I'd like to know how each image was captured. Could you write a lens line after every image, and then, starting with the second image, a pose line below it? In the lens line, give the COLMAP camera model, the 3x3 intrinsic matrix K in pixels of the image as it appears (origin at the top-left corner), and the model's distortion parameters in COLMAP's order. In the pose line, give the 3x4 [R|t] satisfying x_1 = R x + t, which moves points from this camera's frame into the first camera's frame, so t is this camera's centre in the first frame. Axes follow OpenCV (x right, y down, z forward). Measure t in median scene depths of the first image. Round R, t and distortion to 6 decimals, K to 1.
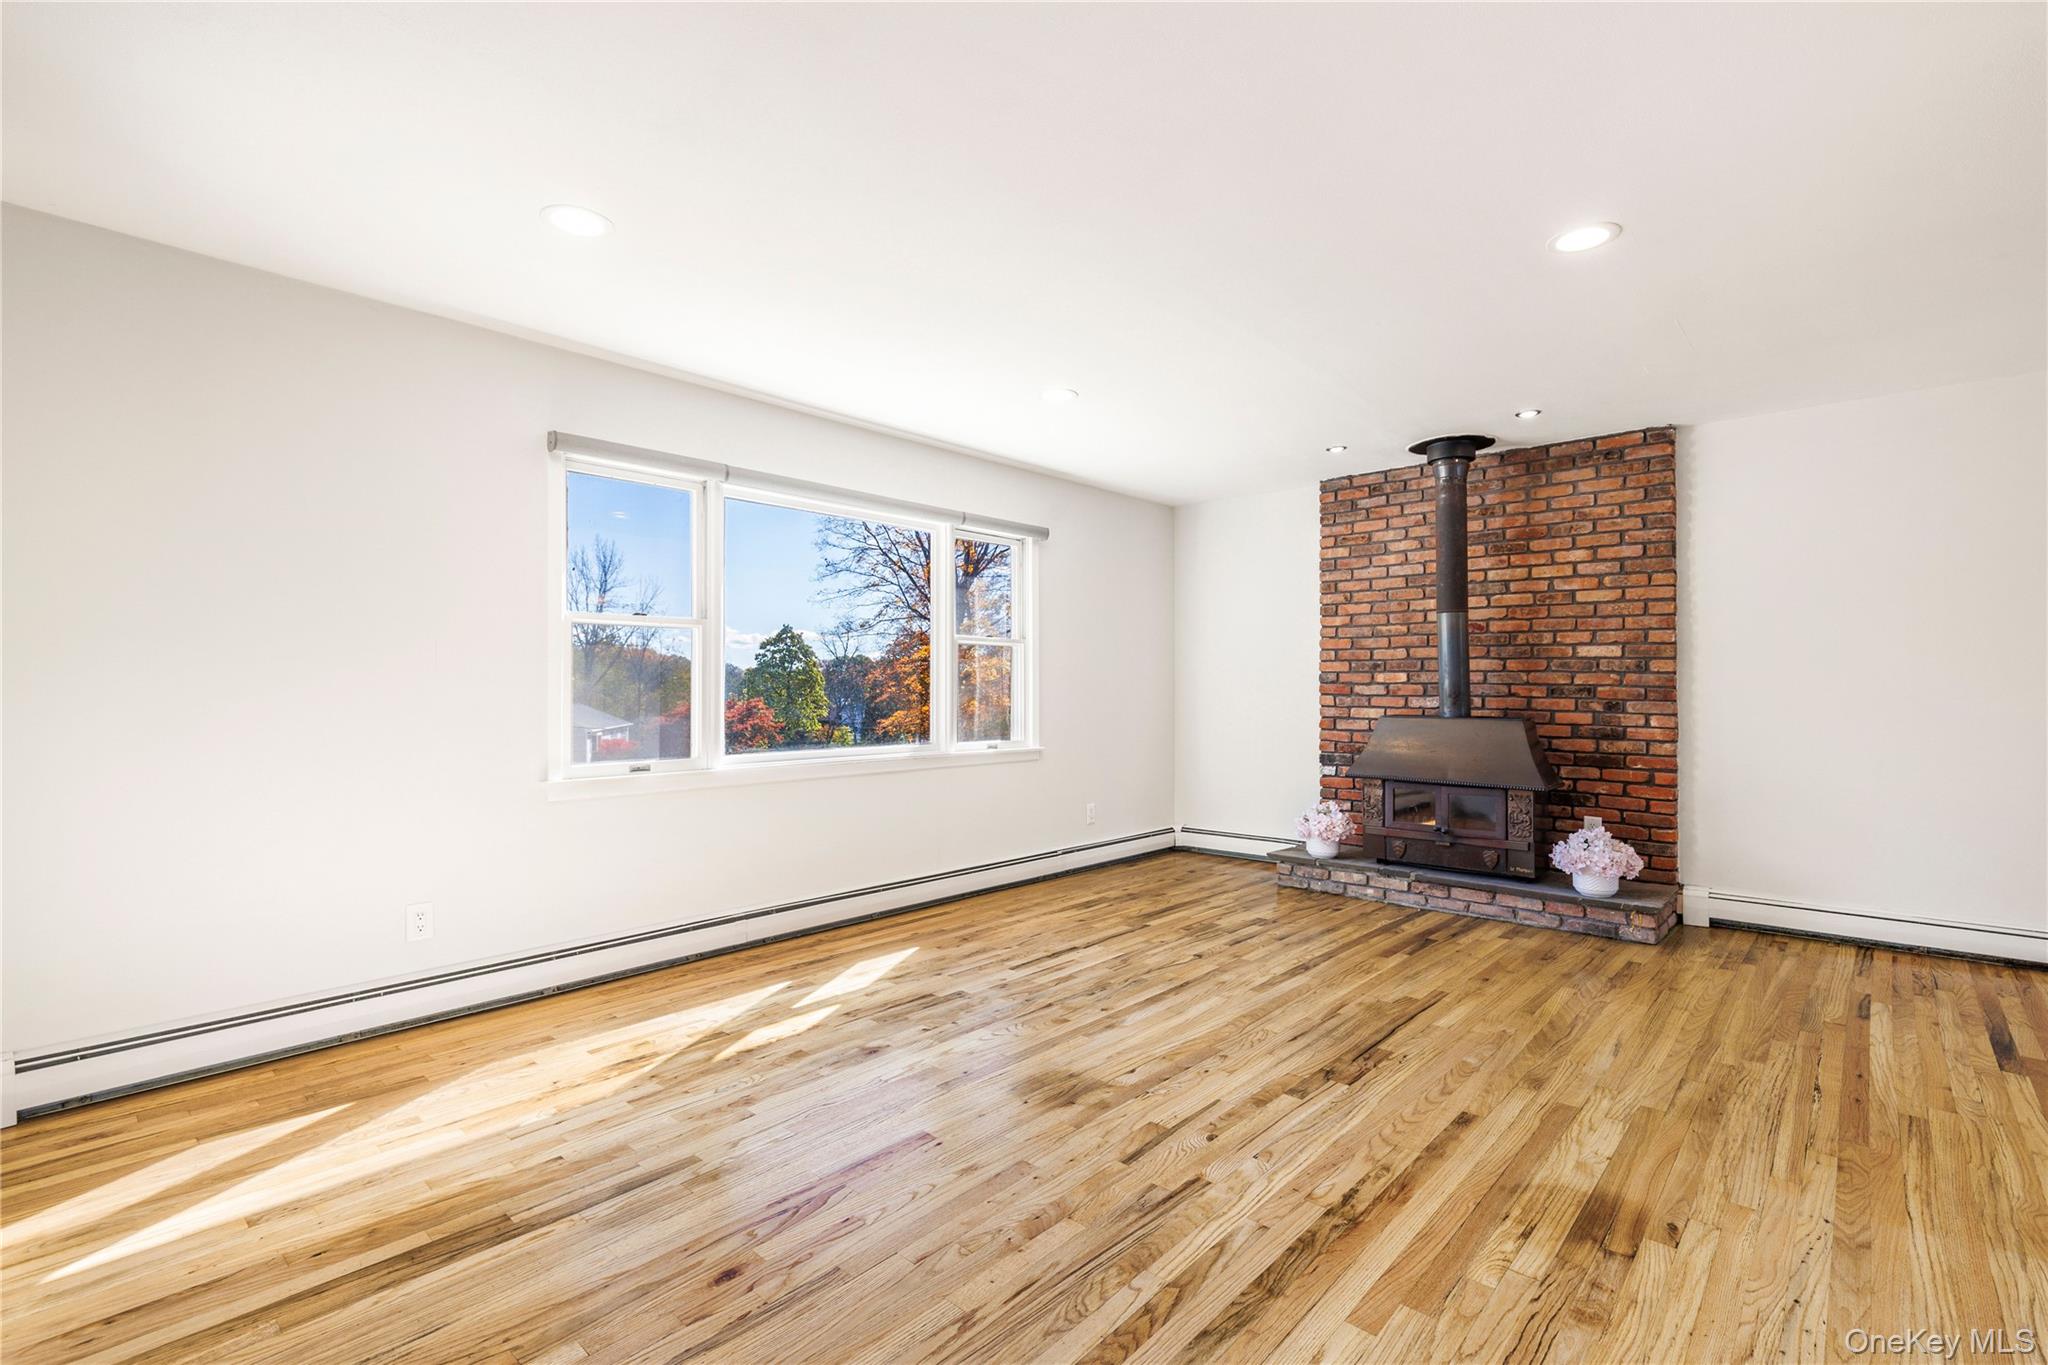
lens RADIAL K [[924.1, 0, 1017.7], [0, 924.1, 673.7], [0, 0, 1]] dist [0.010206, -0.002572]
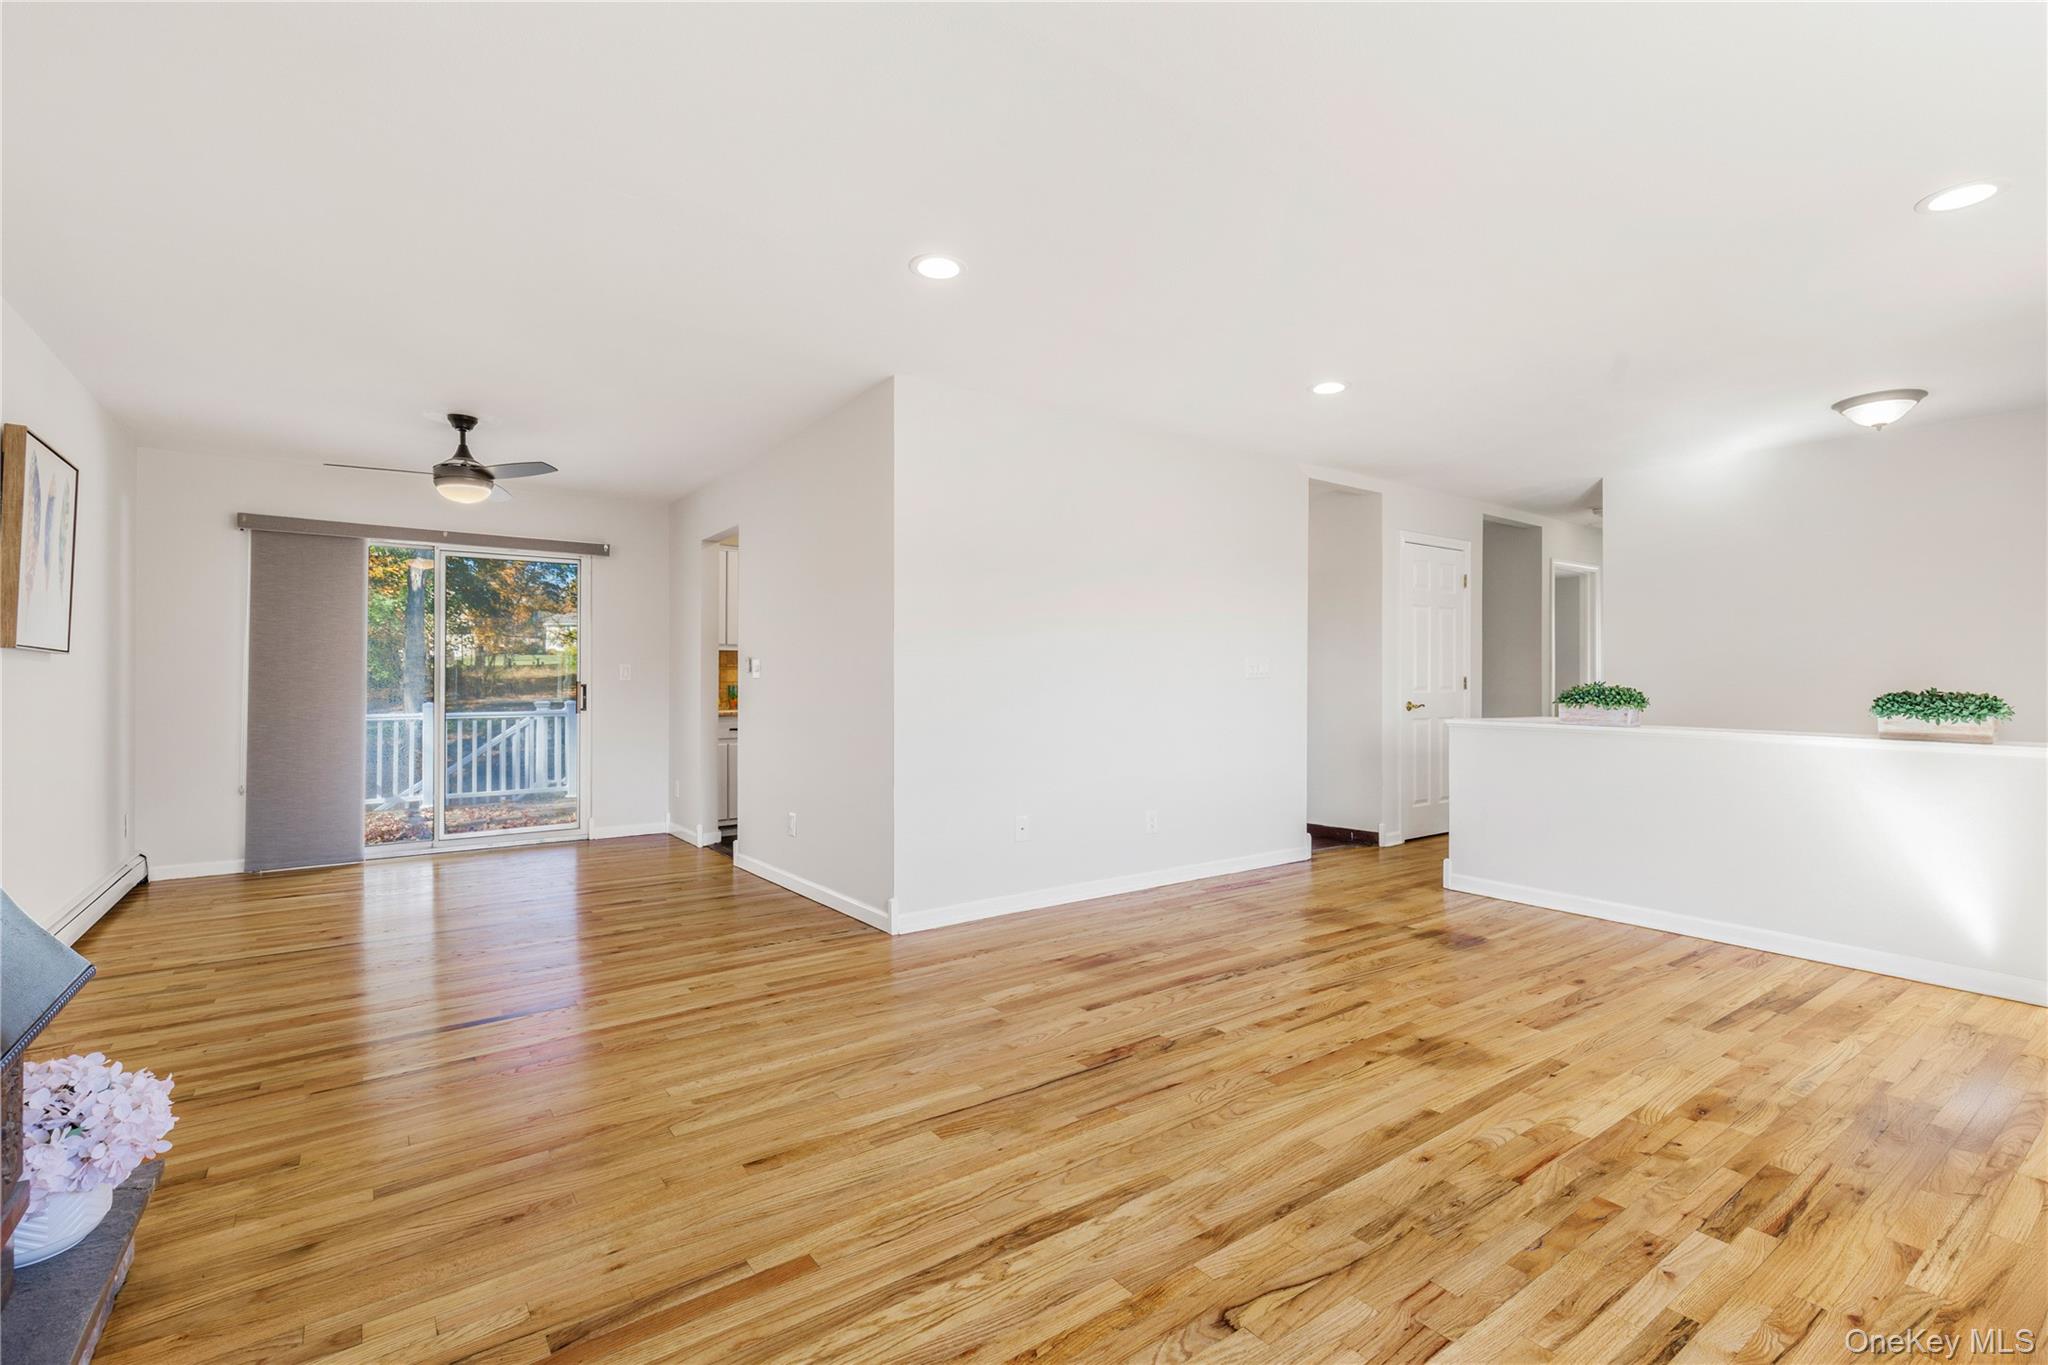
lens RADIAL K [[924.1, 0, 1024.6], [0, 924.1, 667.0], [0, 0, 1]] dist [0.010206, -0.002572]
pose [[-0.981143, 0.000321, 0.193285, 0.177170], [-0.005415, 0.999560, -0.029151, 0.023108], [-0.193209, -0.029648, -0.980710, 1.246450]]
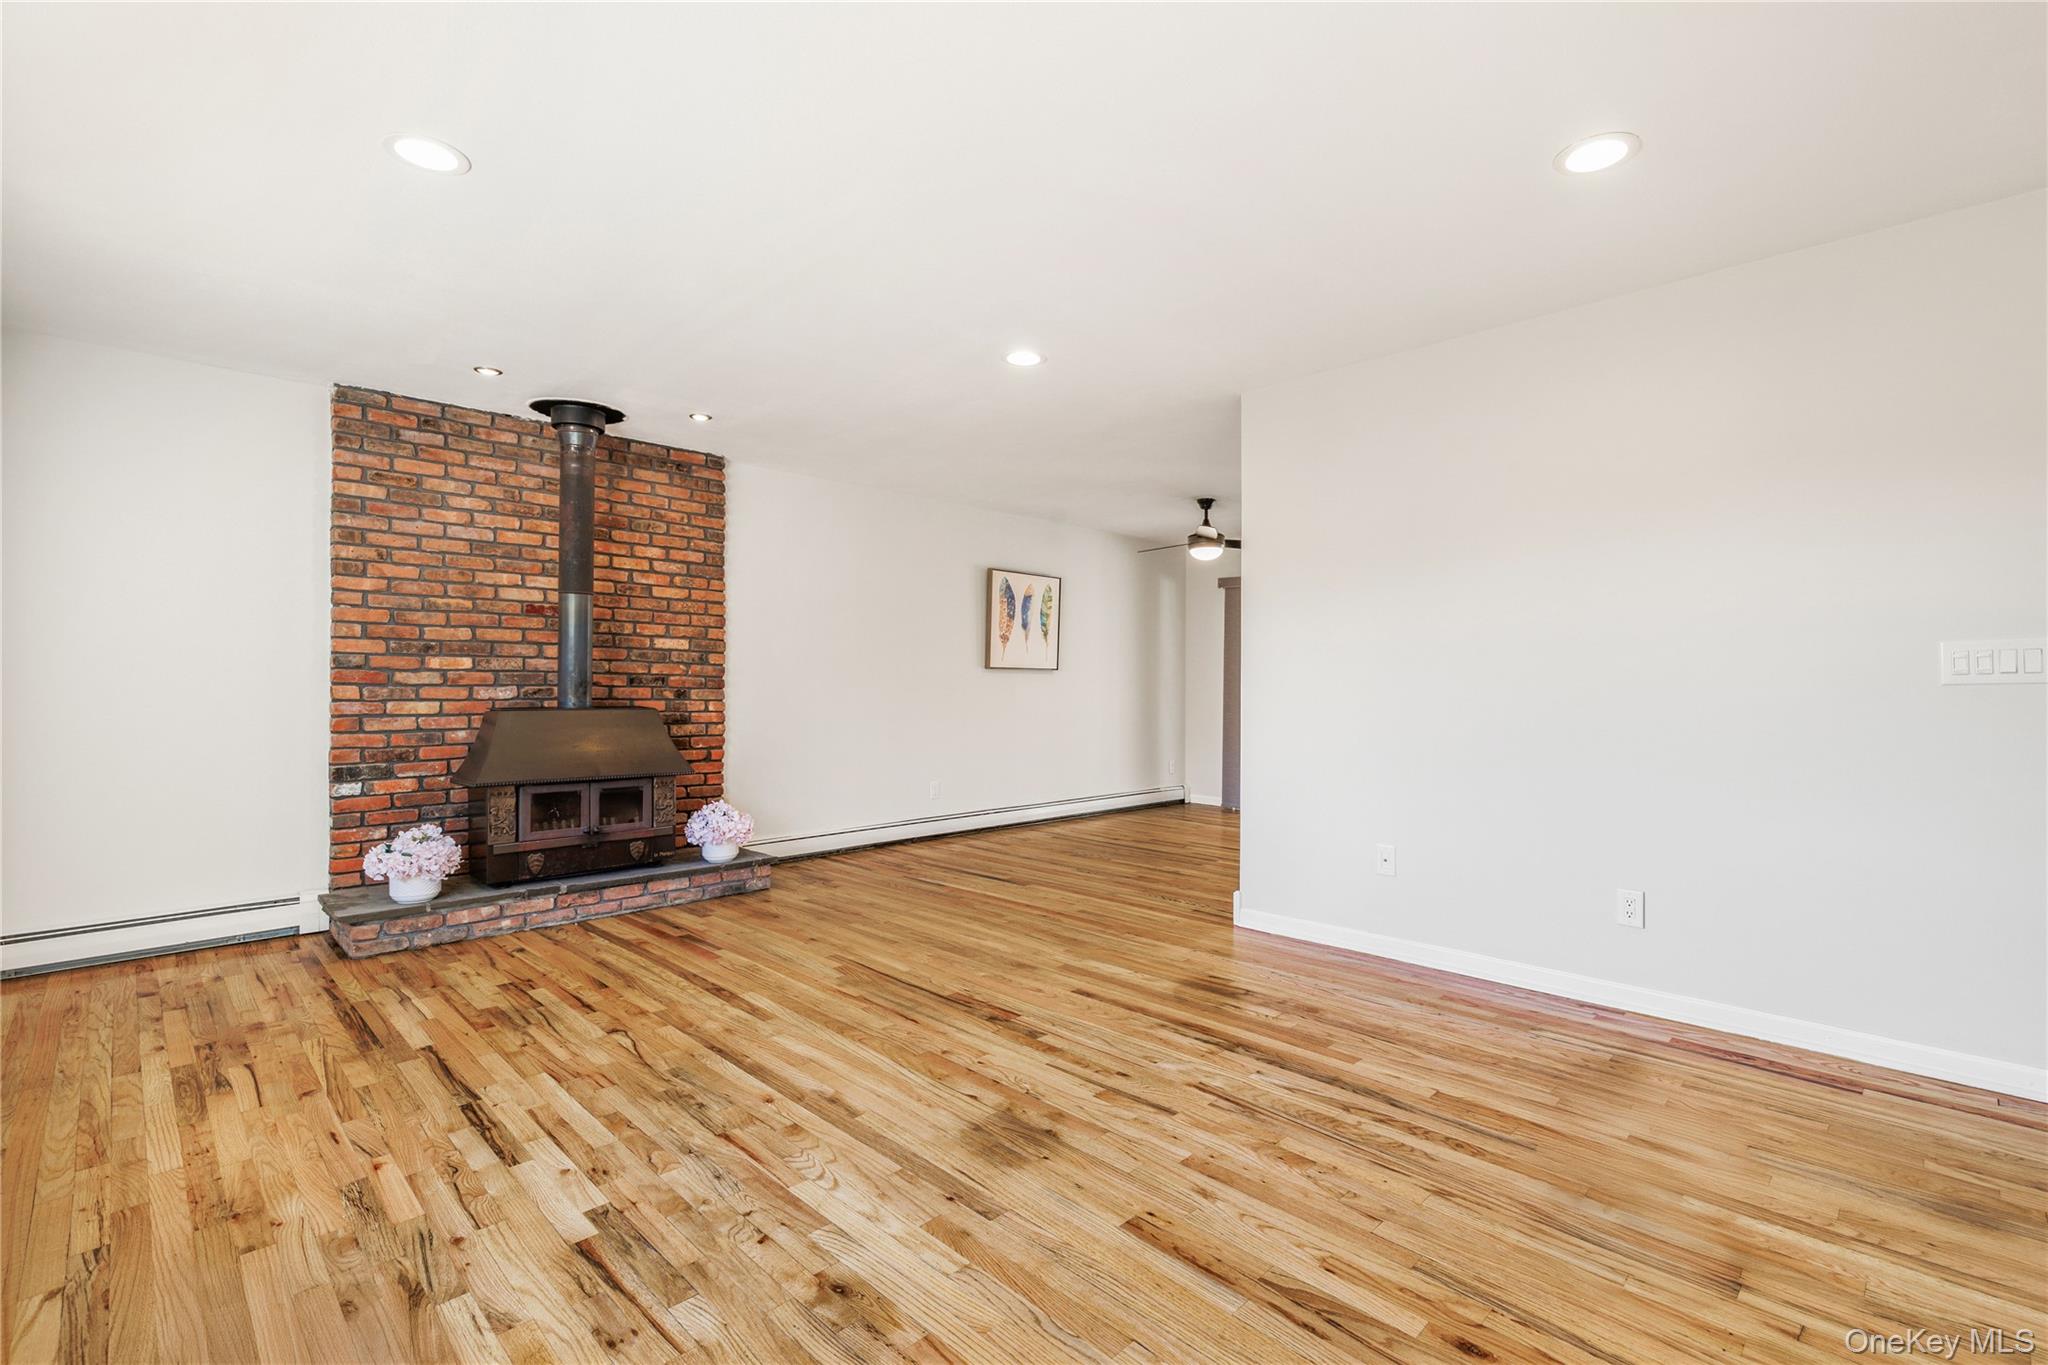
lens RADIAL K [[924.1, 0, 1053.7], [0, 924.1, 676.5], [0, 0, 1]] dist [0.010206, -0.002572]
pose [[0.030493, 0.007704, 0.999505, -0.476462], [-0.020062, 0.999774, -0.007094, 0.013763], [-0.999334, -0.019836, 0.030641, 0.547004]]
